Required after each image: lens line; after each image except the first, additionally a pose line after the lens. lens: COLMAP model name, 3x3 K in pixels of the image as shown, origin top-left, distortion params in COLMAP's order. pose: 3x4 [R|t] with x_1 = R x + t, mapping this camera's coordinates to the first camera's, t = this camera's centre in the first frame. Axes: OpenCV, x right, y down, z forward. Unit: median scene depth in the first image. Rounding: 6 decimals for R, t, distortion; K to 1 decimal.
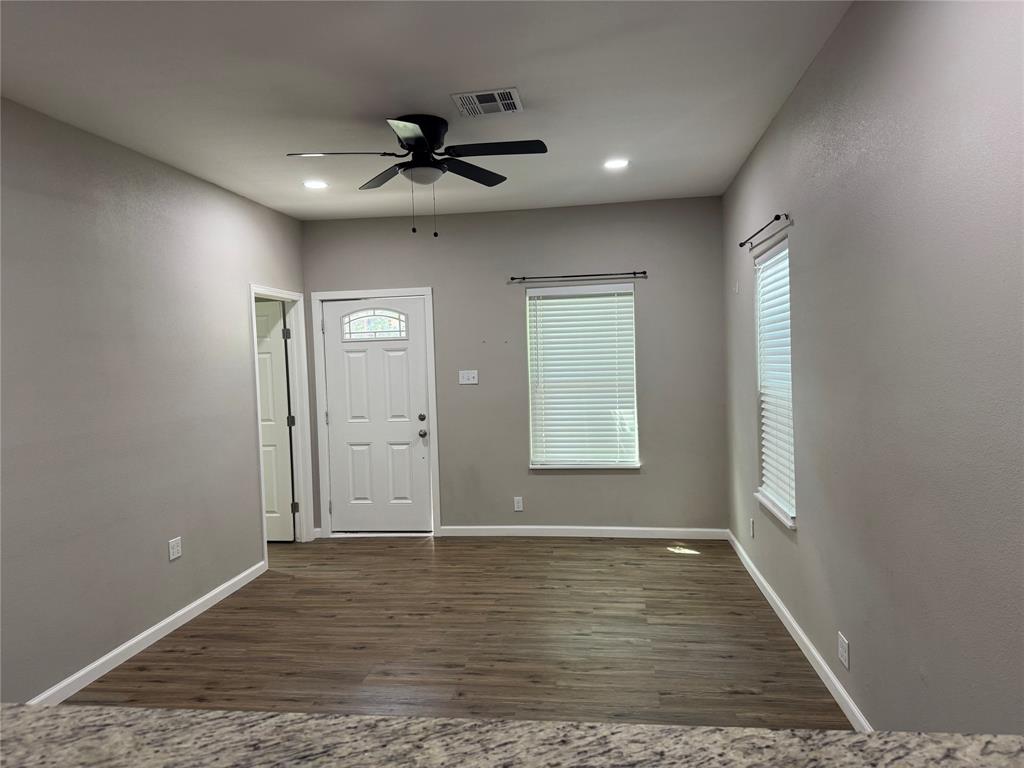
lens RADIAL K [[730.3, 0, 495.7], [0, 730.3, 377.2], [0, 0, 1]] dist [0.067760, -0.074595]
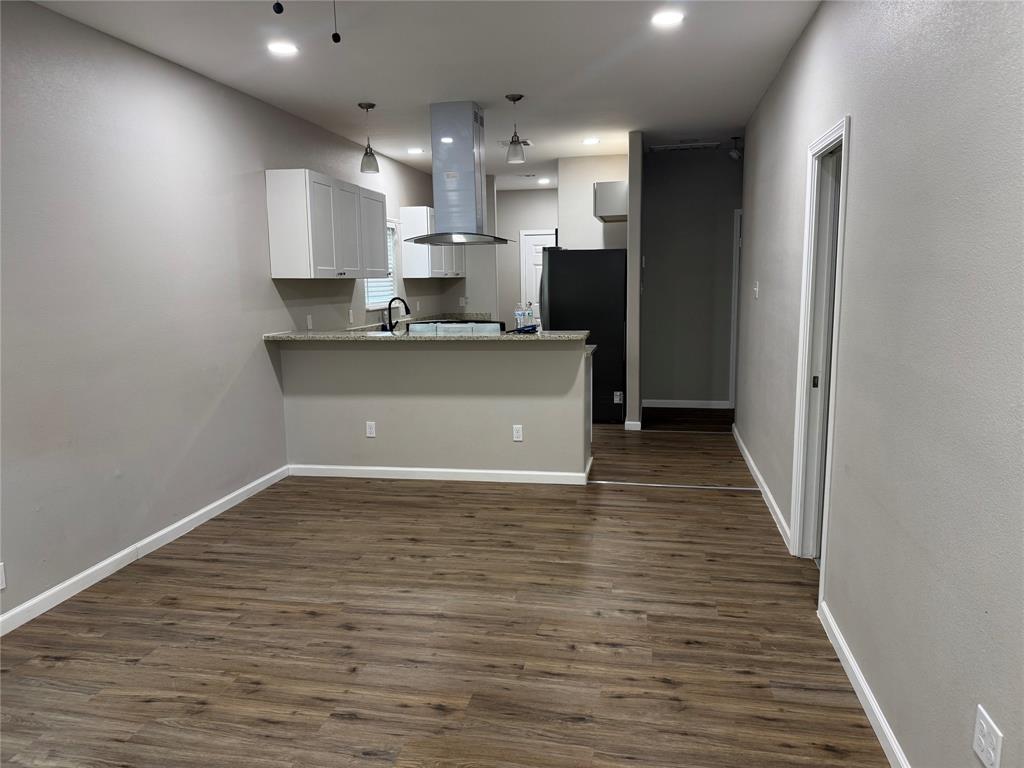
lens RADIAL K [[730.3, 0, 513.6], [0, 730.3, 386.7], [0, 0, 1]] dist [0.067760, -0.074595]
pose [[-0.997891, 0.050888, 0.040297, -0.164634], [0.057381, 0.981782, 0.181140, -0.022439], [-0.030345, 0.183071, -0.982631, 1.028041]]
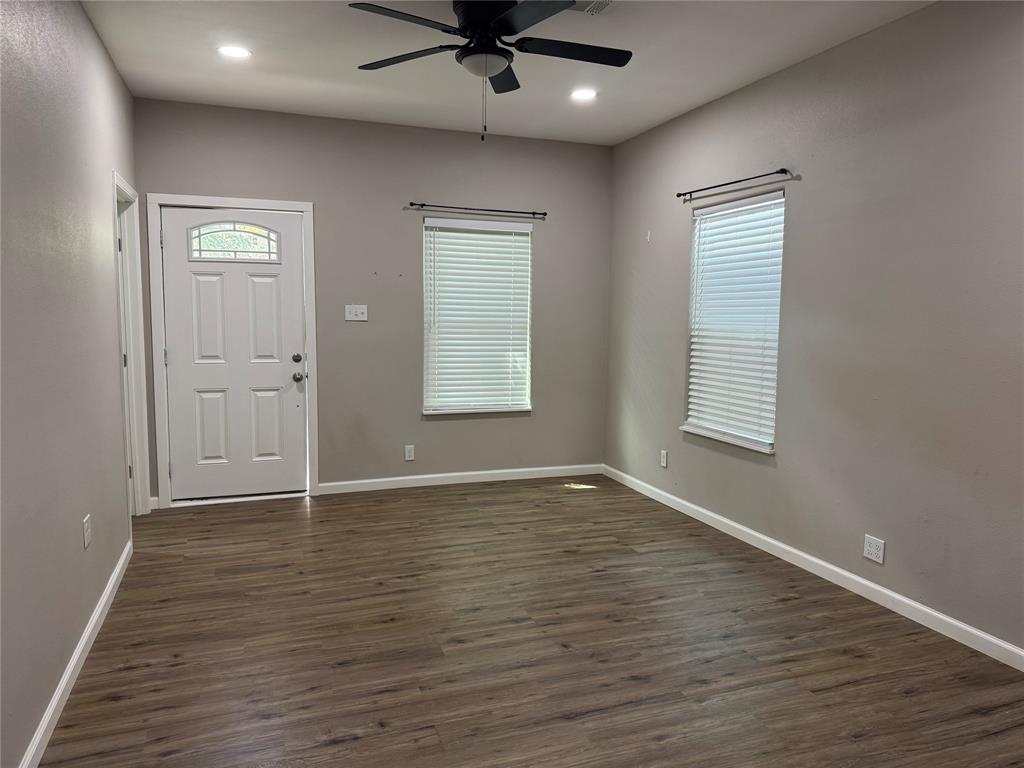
lens RADIAL K [[730.3, 0, 517.0], [0, 730.3, 384.5], [0, 0, 1]] dist [0.067760, -0.074595]
pose [[0.872765, -0.006655, 0.488096, -0.318899], [-0.029060, 0.997425, 0.065562, 0.024034], [-0.487276, -0.071404, 0.870324, 0.141806]]
